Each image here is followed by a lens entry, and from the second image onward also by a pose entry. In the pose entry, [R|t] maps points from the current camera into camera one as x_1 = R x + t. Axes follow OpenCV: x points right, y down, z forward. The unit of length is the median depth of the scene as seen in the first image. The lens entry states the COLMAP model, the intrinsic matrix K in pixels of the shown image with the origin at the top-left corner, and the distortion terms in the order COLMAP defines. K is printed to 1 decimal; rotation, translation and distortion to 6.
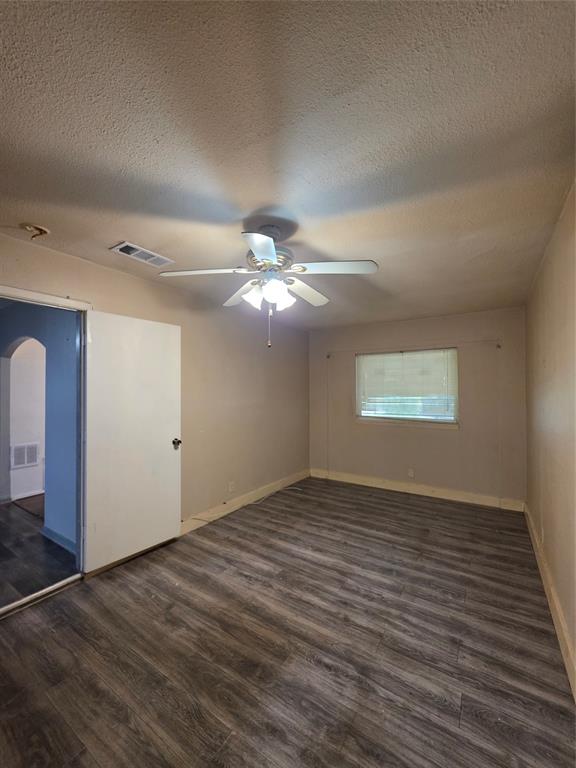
lens RADIAL K [[309.5, 0, 289.1], [0, 309.5, 387.9], [0, 0, 1]] dist [-0.001023, 0.000494]
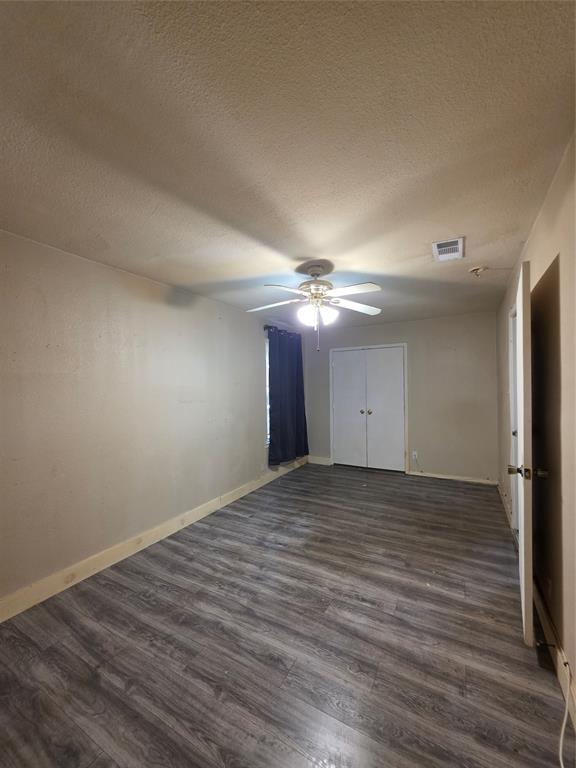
lens RADIAL K [[309.5, 0, 287.7], [0, 309.5, 386.4], [0, 0, 1]] dist [-0.001023, 0.000494]
pose [[-0.998521, 0.012910, -0.052809, 0.123093], [0.013298, 0.999887, -0.007009, 0.022626], [0.052712, -0.007701, -0.998580, 2.060553]]
